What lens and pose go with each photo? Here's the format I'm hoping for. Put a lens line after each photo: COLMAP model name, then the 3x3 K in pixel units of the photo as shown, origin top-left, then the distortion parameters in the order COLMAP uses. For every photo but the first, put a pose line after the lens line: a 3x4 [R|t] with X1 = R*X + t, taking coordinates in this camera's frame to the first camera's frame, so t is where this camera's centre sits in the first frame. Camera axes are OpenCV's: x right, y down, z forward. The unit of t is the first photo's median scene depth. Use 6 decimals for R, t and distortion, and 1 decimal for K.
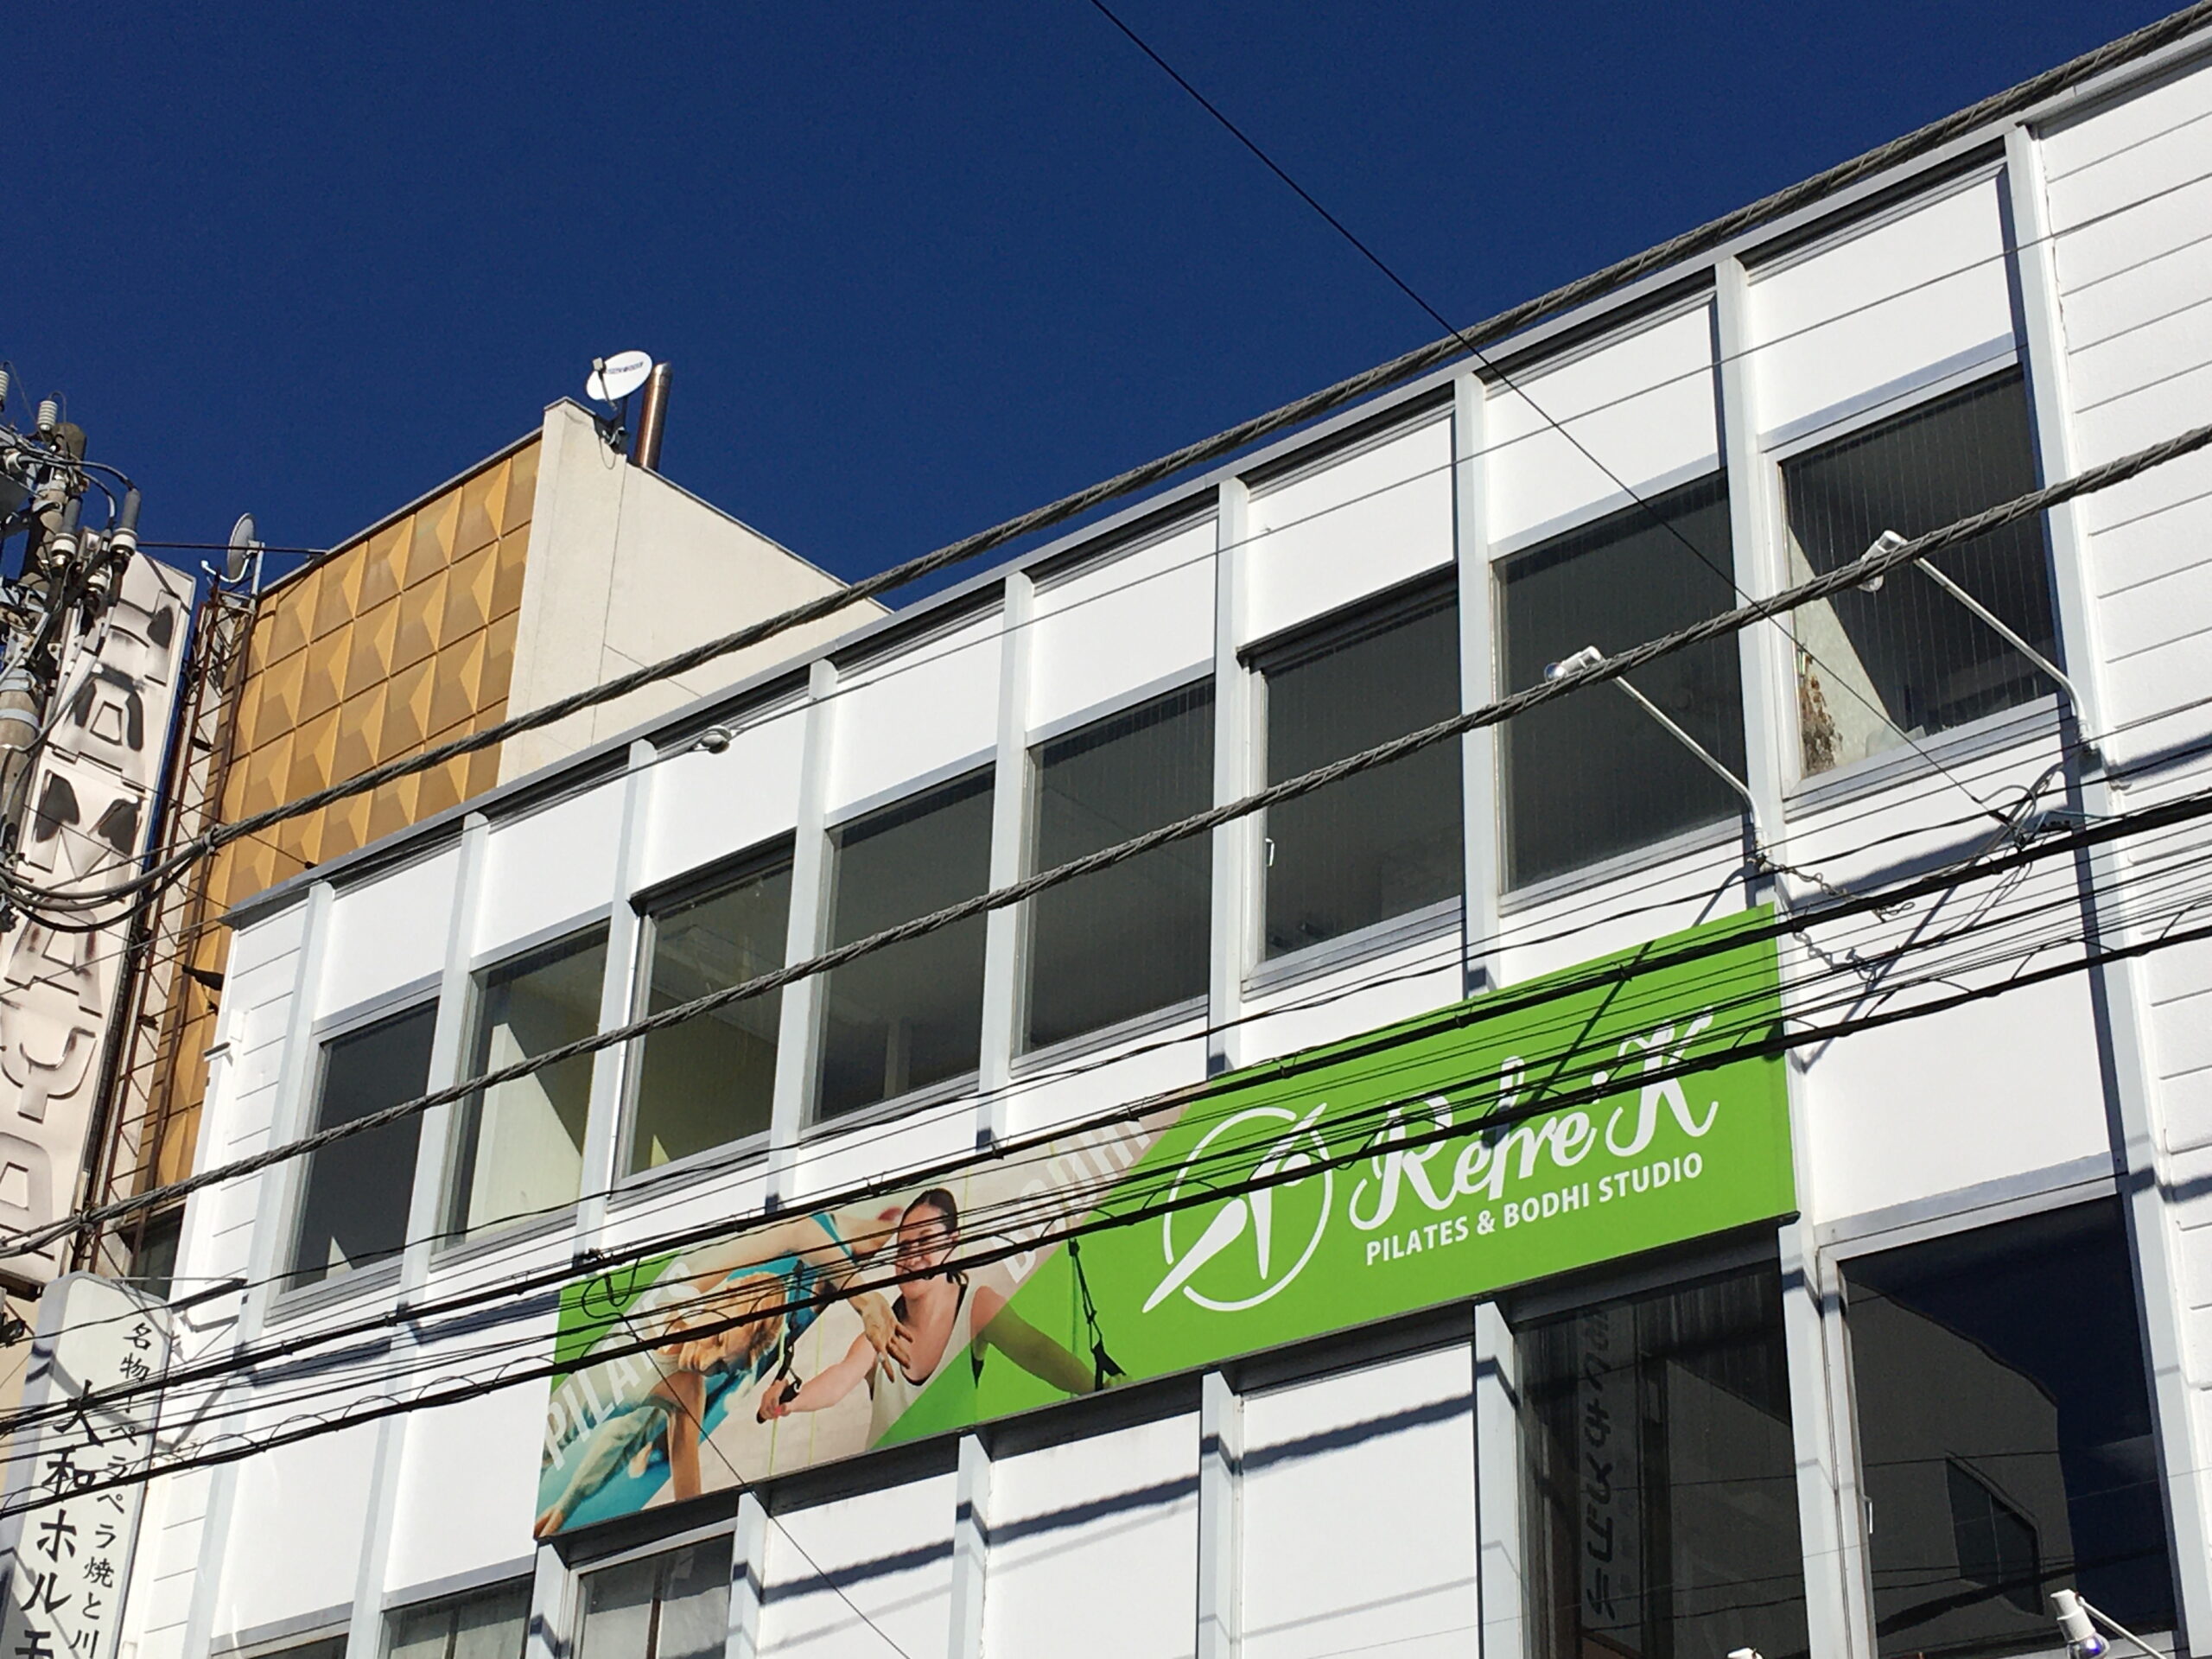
lens RADIAL K [[3531.6, 0, 1070.1], [0, 3531.6, 827.2], [0, 0, 1]] dist [0.048872, 0.133814]
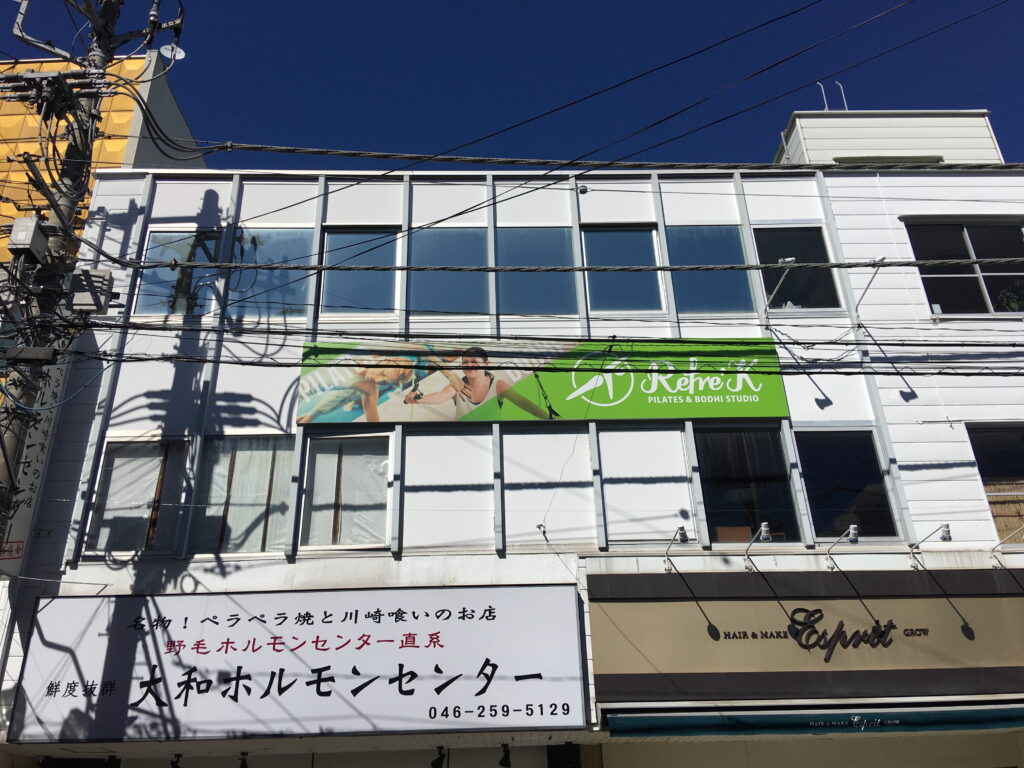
lens RADIAL K [[875.7, 0, 512.0], [0, 875.7, 384.0], [0, 0, 1]] dist [0.085243, -0.119701]
pose [[0.747207, 0.257036, 0.612874, -0.500001], [-0.277331, 0.958645, -0.063933, 0.179258], [-0.603962, -0.122197, 0.787590, 0.358097]]
